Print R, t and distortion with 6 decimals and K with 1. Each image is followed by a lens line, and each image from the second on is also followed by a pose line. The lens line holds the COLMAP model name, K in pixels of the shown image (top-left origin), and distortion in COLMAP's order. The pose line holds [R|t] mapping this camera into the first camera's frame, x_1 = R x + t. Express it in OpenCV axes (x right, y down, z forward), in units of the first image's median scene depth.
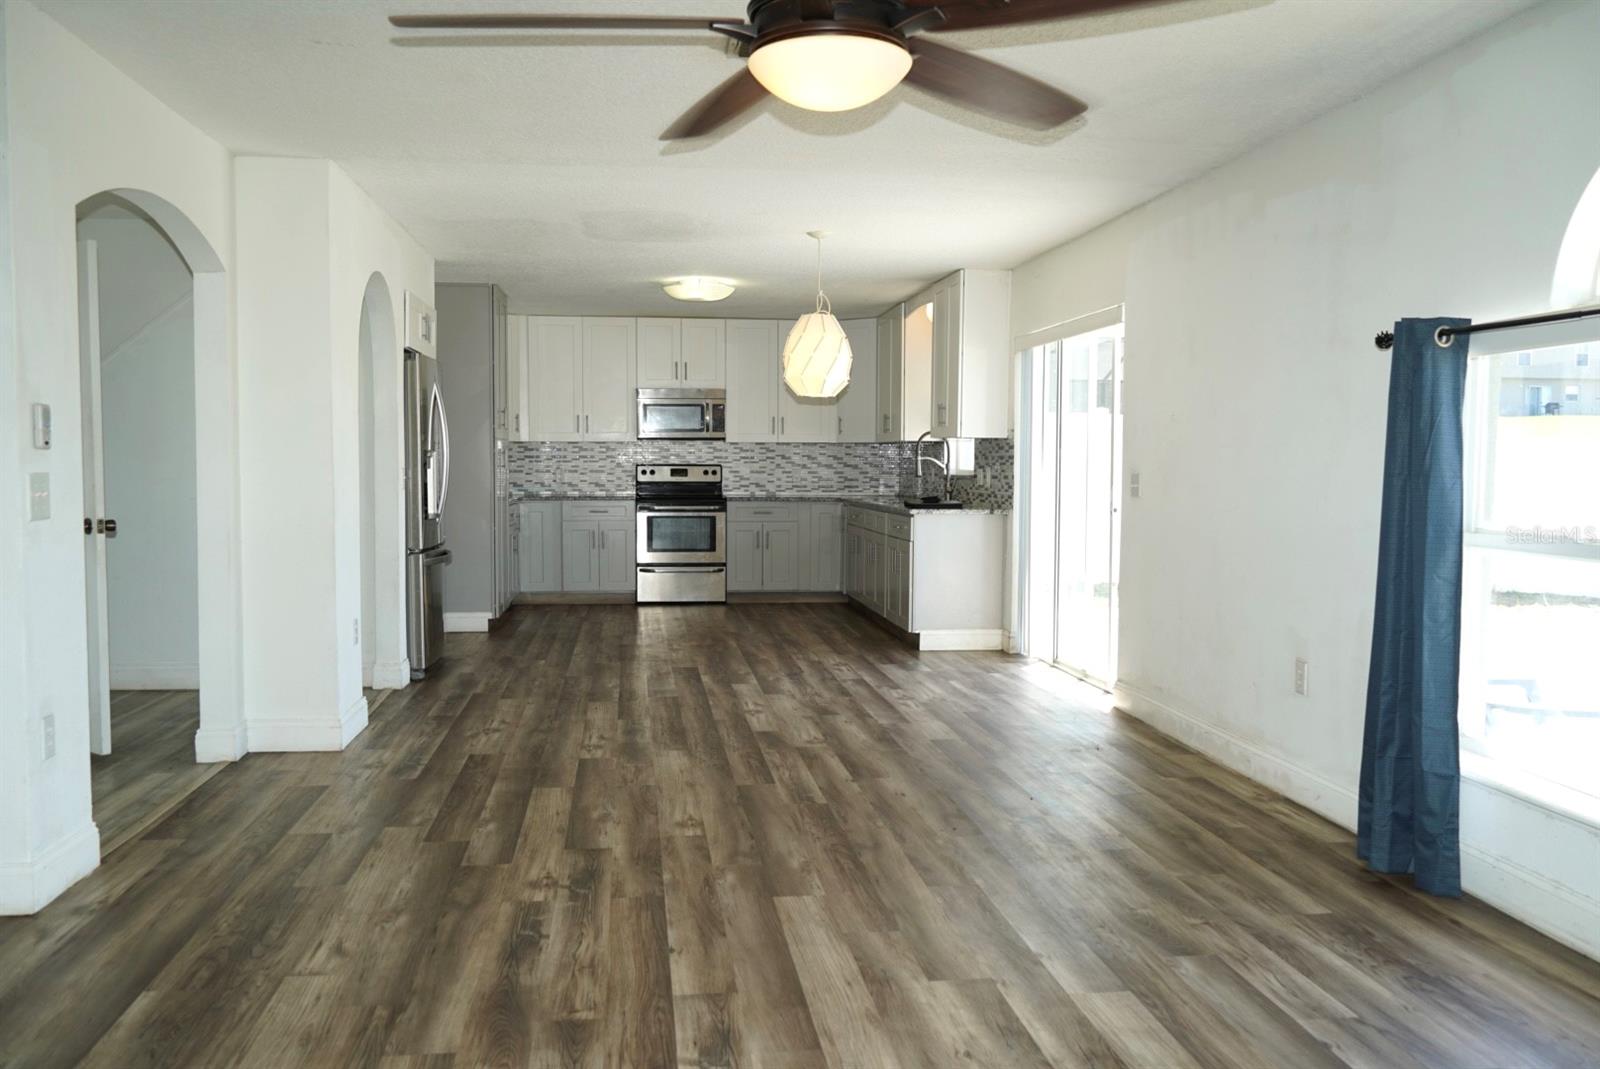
lens RADIAL K [[1269.5, 0, 806.9], [0, 1269.5, 533.3], [0, 0, 1]] dist [-0.000920, 0.002189]
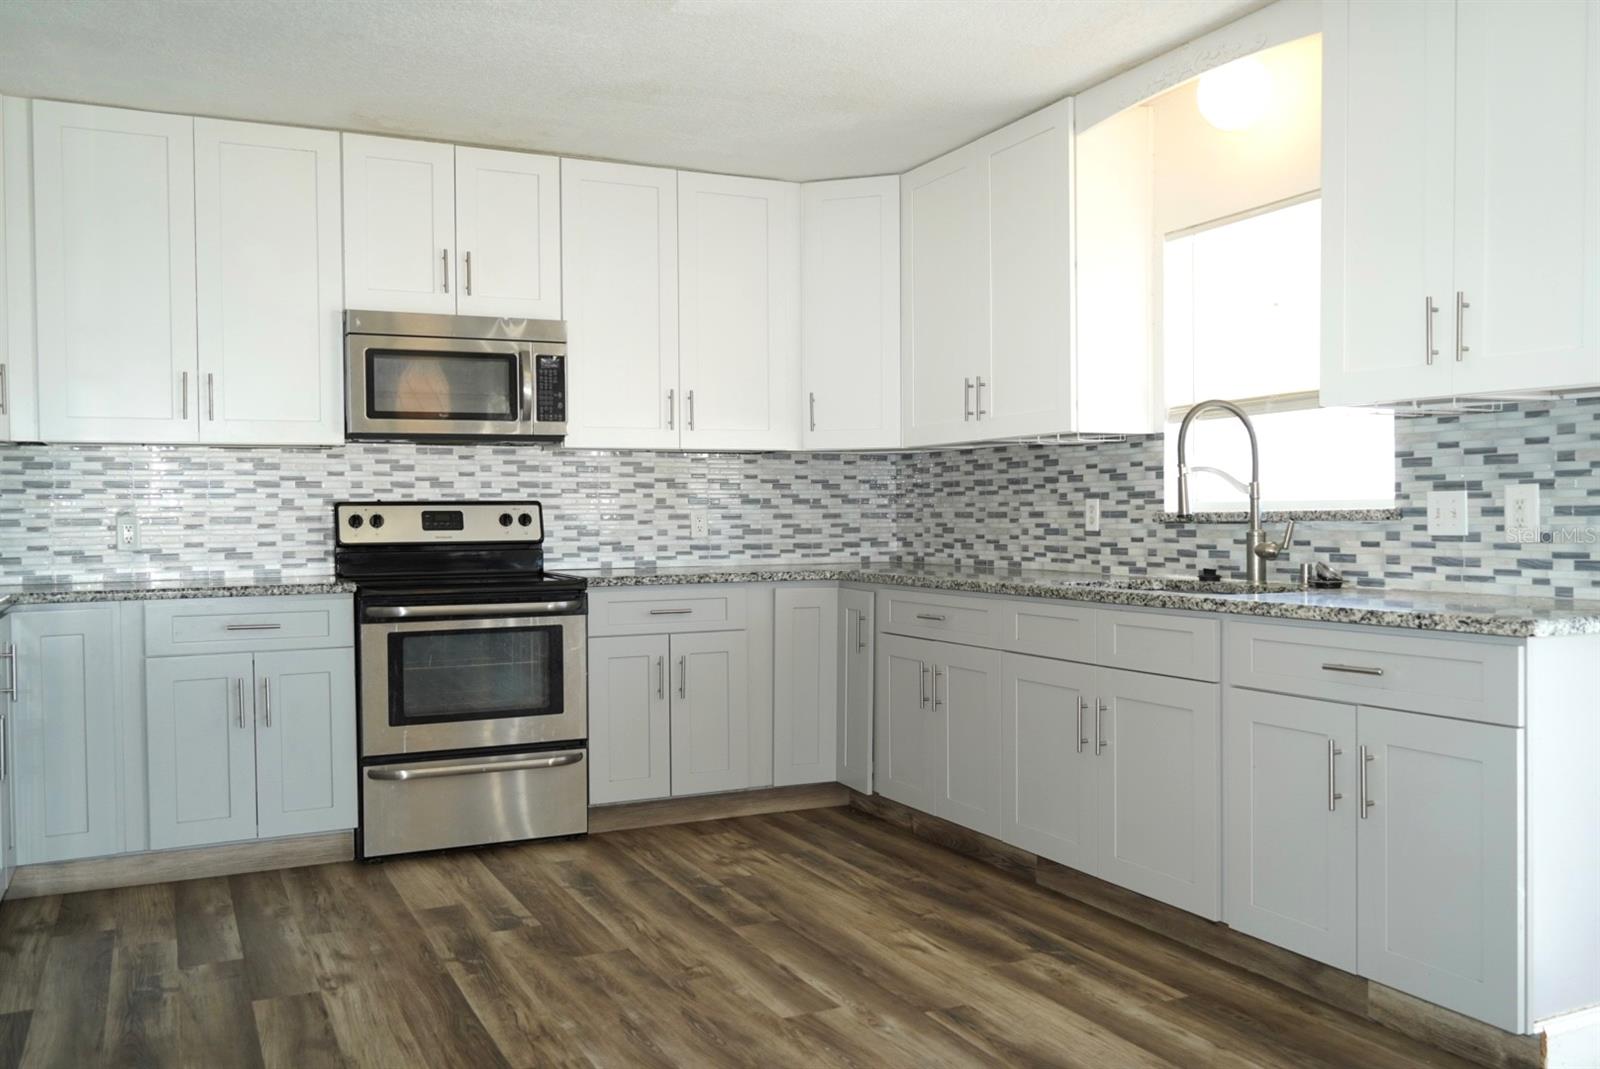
lens RADIAL K [[1341.3, 0, 808.2], [0, 1341.3, 532.7], [0, 0, 1]] dist [0.010843, -0.001883]
pose [[0.946815, -0.017054, 0.321325, -0.131526], [0.028927, 0.999062, -0.032213, -0.026610], [-0.320474, 0.039794, 0.946421, 0.552064]]
